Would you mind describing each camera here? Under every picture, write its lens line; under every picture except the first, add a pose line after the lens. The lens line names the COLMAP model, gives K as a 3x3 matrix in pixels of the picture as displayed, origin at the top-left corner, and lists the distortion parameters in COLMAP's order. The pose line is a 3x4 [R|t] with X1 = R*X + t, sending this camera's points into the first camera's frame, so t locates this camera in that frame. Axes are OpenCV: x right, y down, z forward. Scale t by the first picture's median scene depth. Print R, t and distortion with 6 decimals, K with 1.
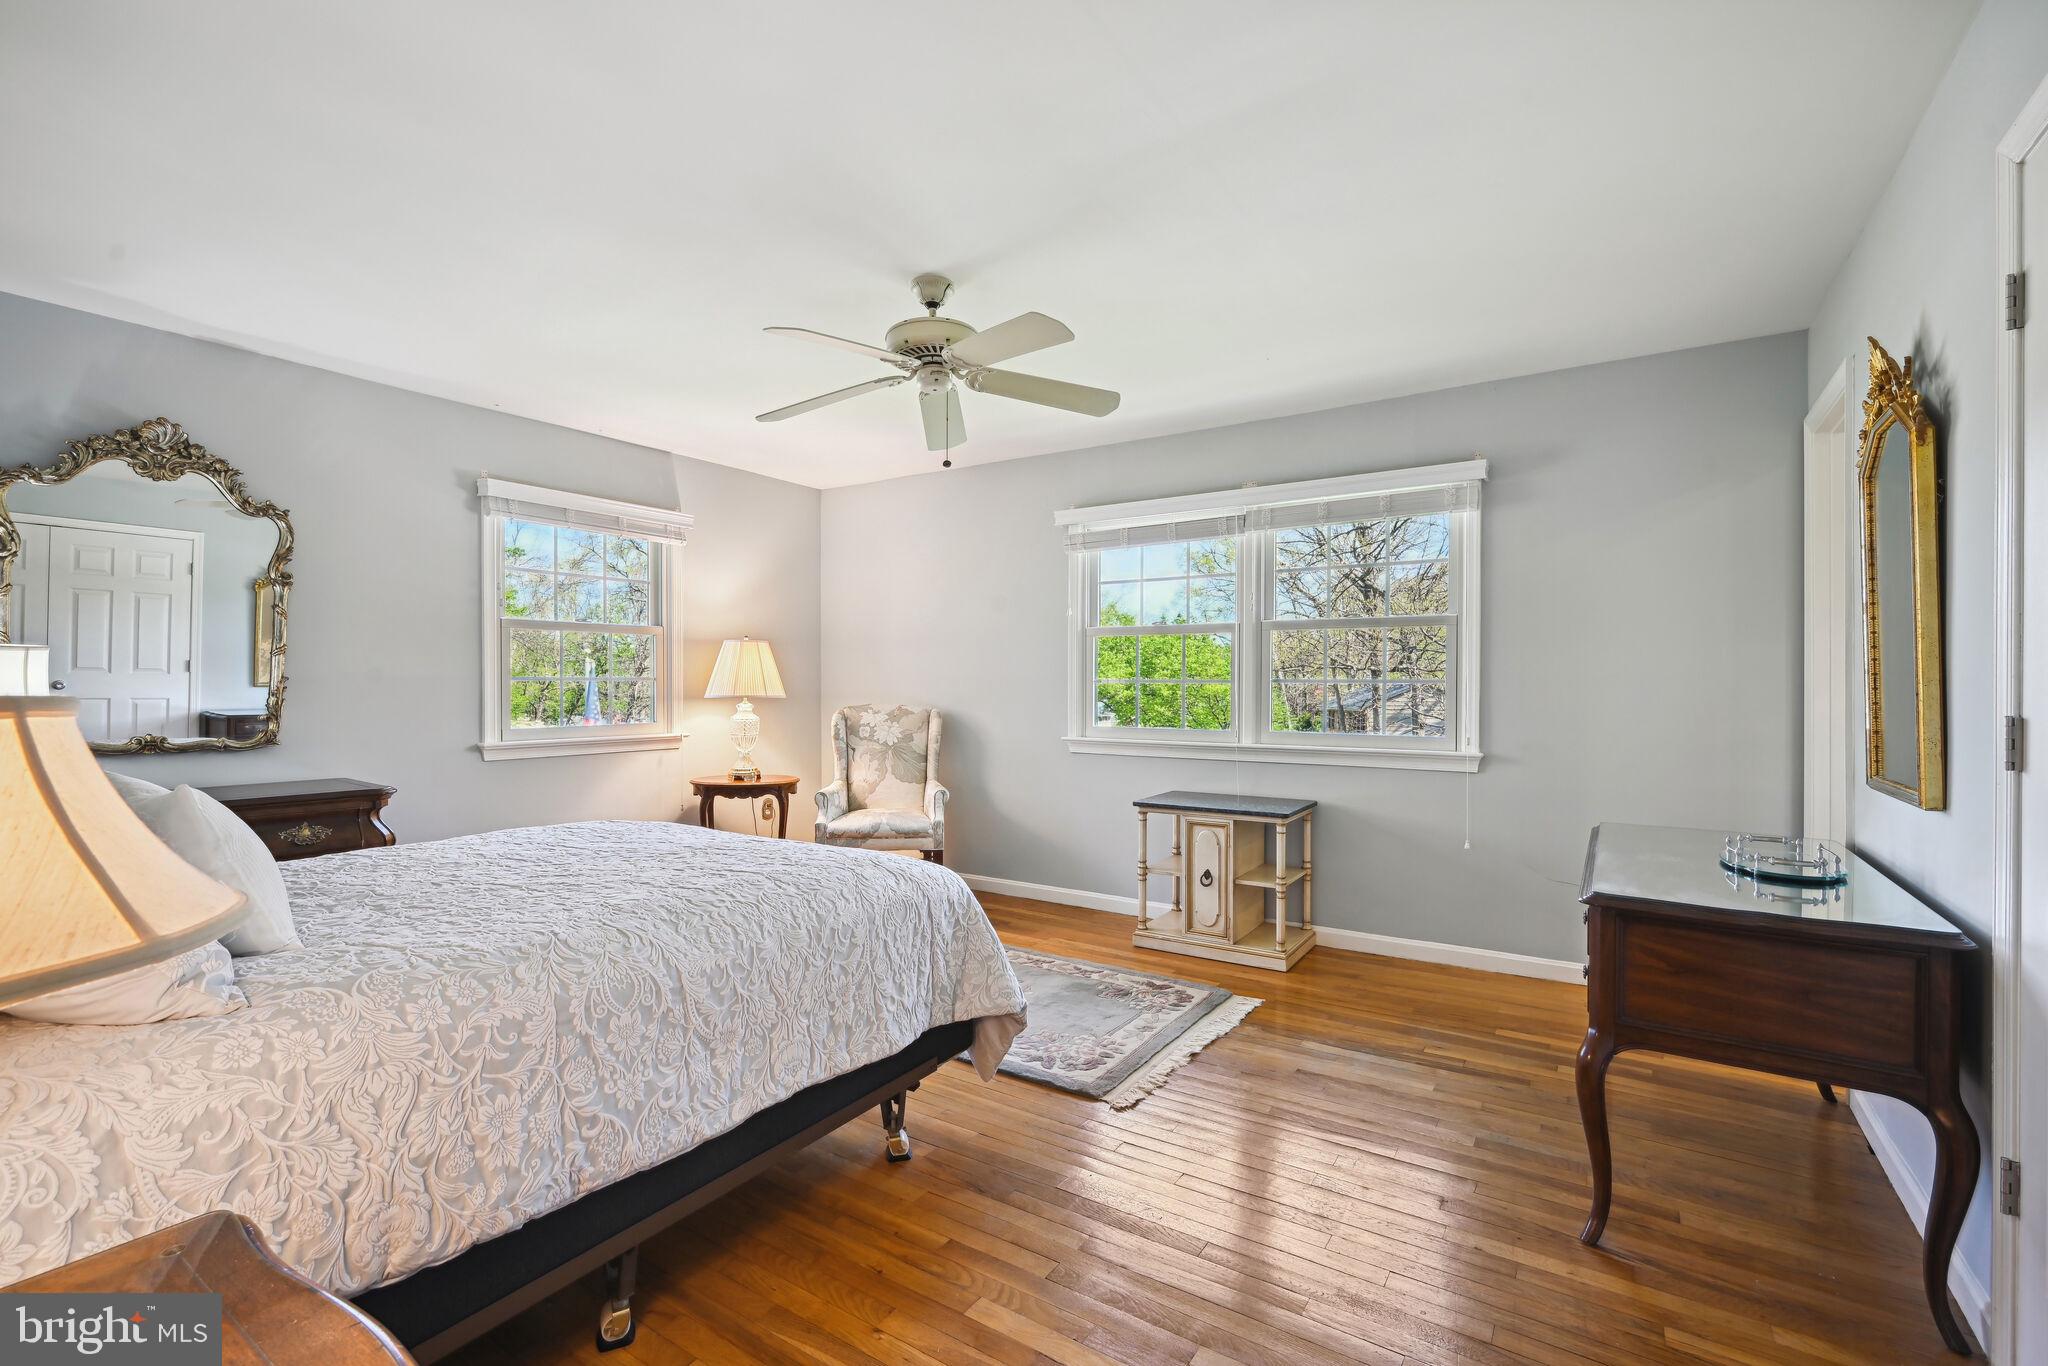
lens RADIAL K [[910.7, 0, 1024.9], [0, 910.7, 682.6], [0, 0, 1]] dist [0.003439, 0.000010]
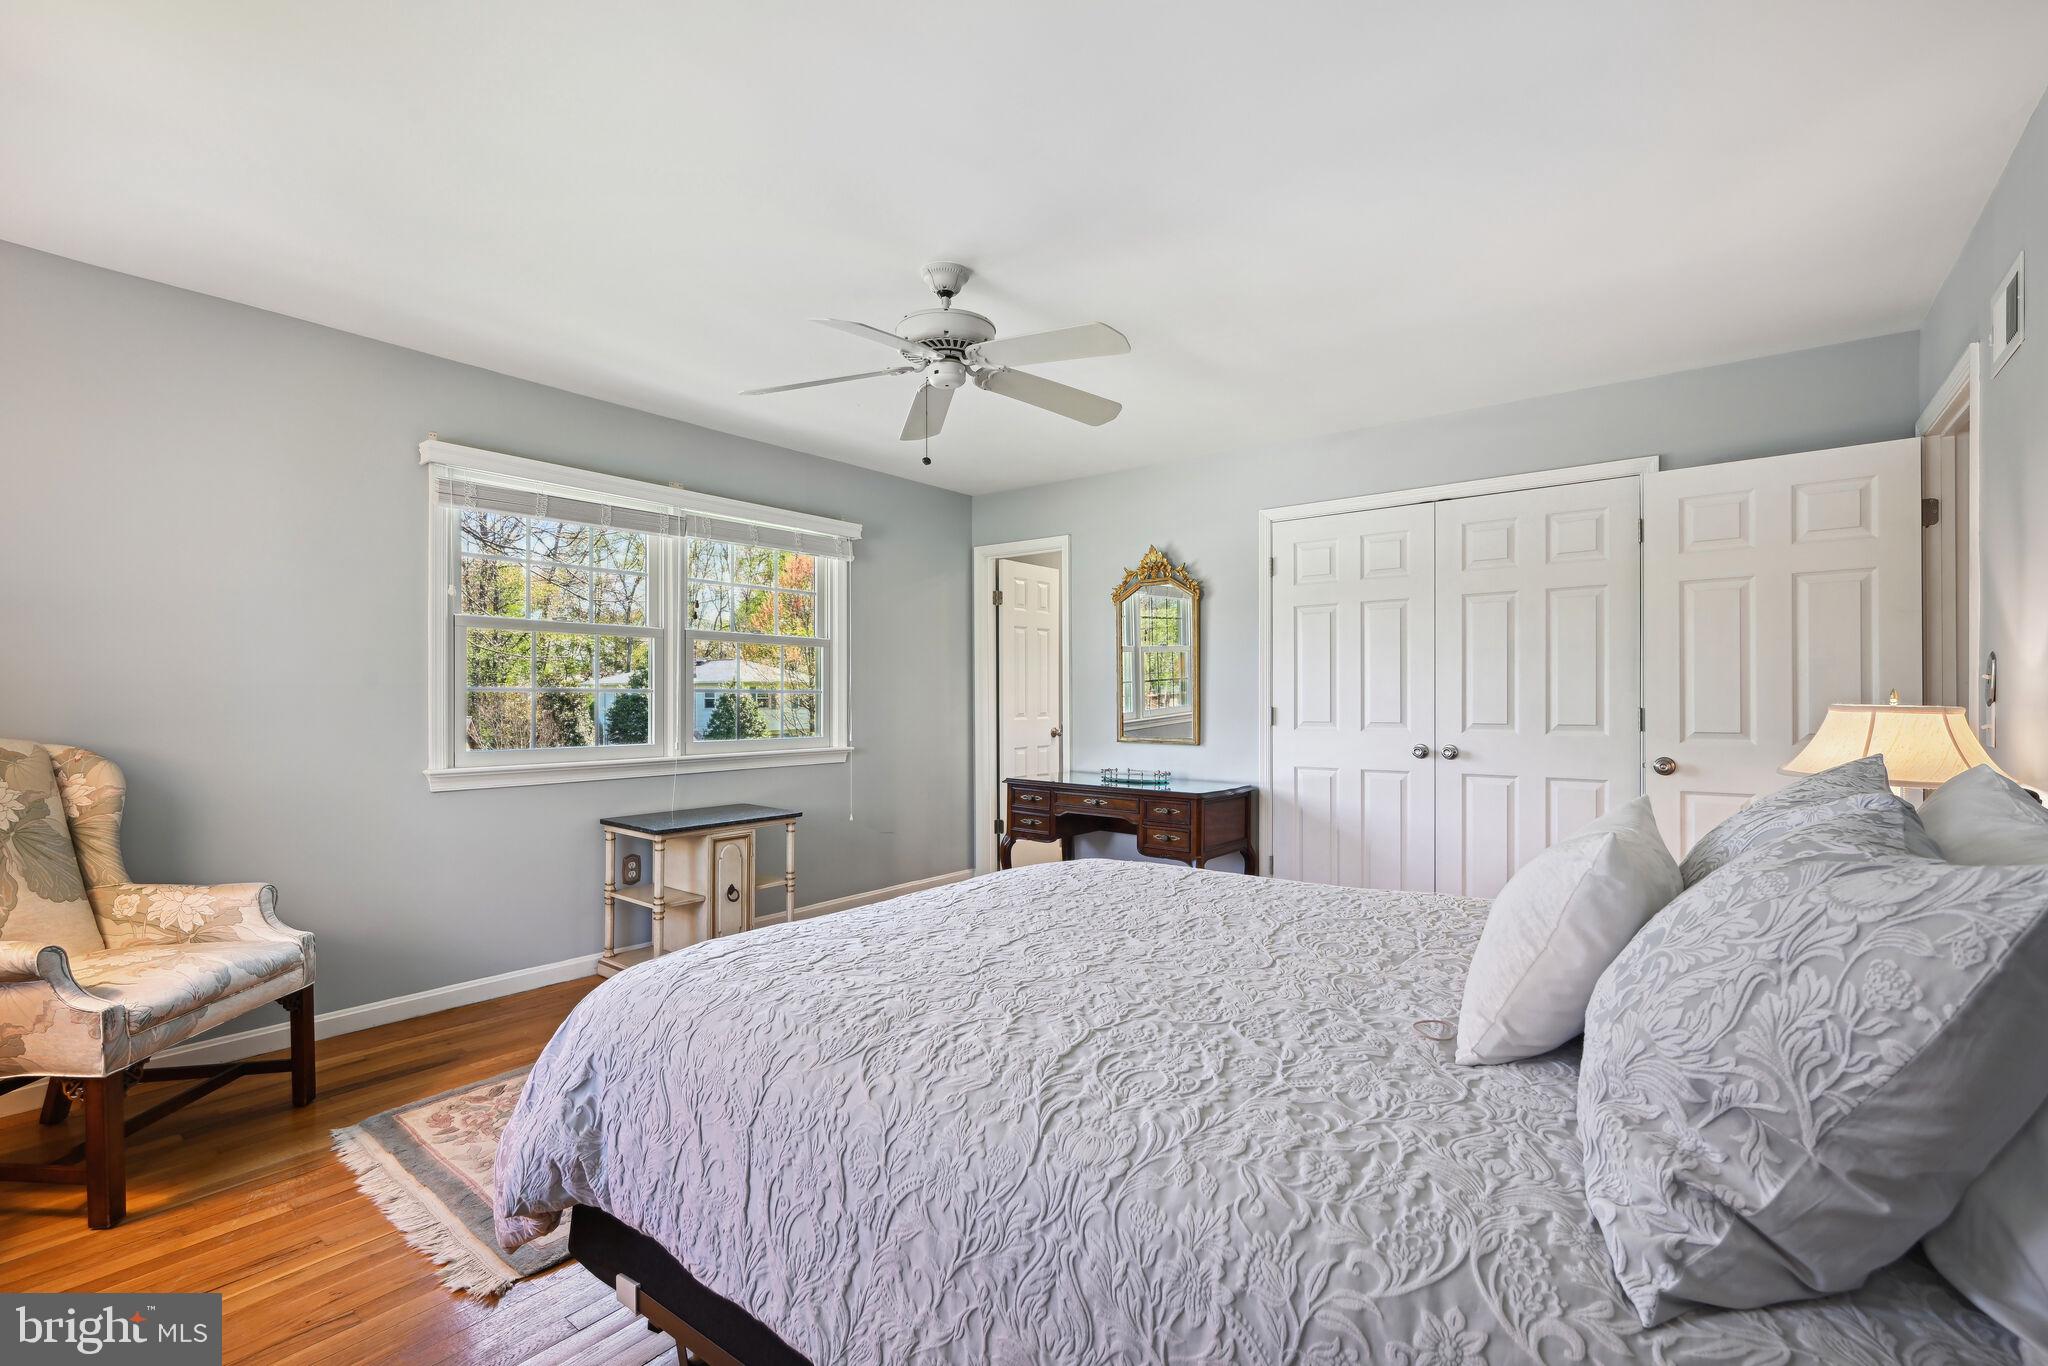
lens RADIAL K [[910.7, 0, 1031.4], [0, 910.7, 698.9], [0, 0, 1]] dist [0.003439, 0.000010]
pose [[0.085326, -0.007401, 0.996326, -0.735258], [-0.005476, 0.999954, 0.007897, -0.003217], [-0.996338, -0.006130, 0.085281, 0.591540]]
